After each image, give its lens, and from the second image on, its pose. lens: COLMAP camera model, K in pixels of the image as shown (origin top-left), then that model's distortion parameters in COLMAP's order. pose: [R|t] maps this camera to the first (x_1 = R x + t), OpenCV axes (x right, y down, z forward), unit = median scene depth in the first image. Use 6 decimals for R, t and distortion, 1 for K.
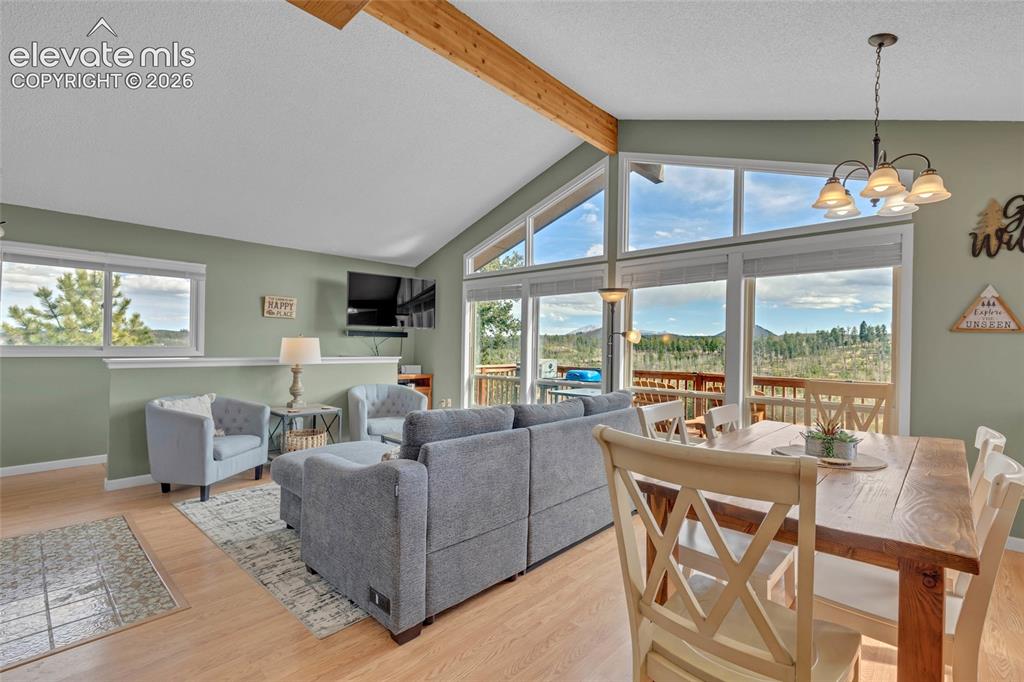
lens RADIAL K [[465.2, 0, 515.7], [0, 465.2, 346.5], [0, 0, 1]] dist [0.000183, -0.000508]
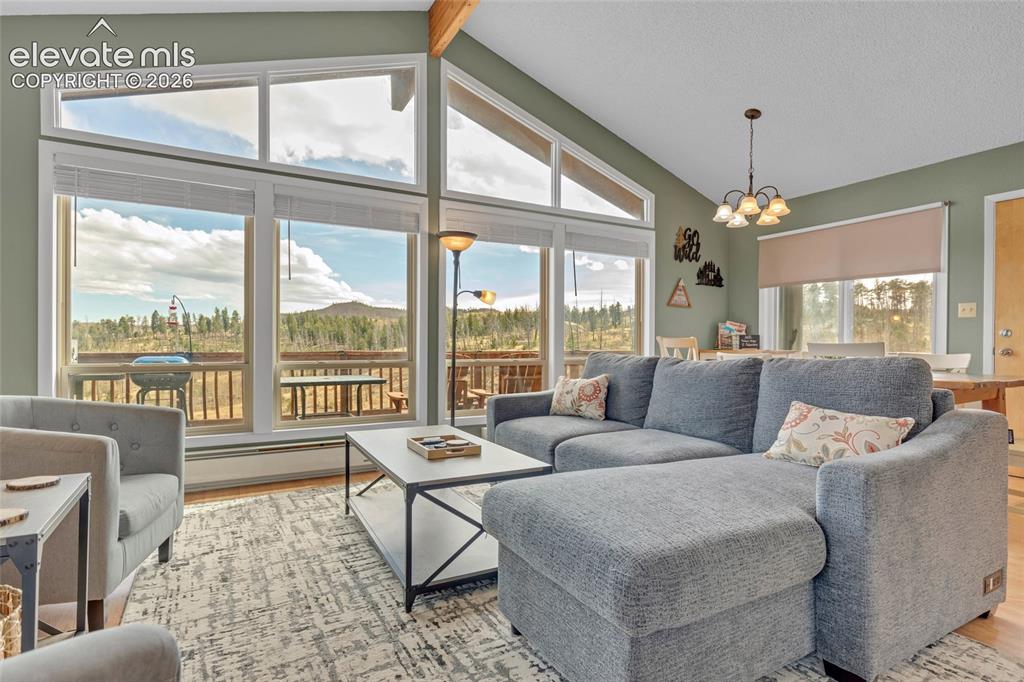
lens RADIAL K [[517.4, 0, 522.7], [0, 517.4, 344.4], [0, 0, 1]] dist [0.000180, 0.000094]
pose [[0.298873, -0.014007, 0.954190, -0.606653], [0.003119, 0.999901, 0.013701, 0.050406], [-0.954288, -0.001119, 0.298887, 0.658080]]
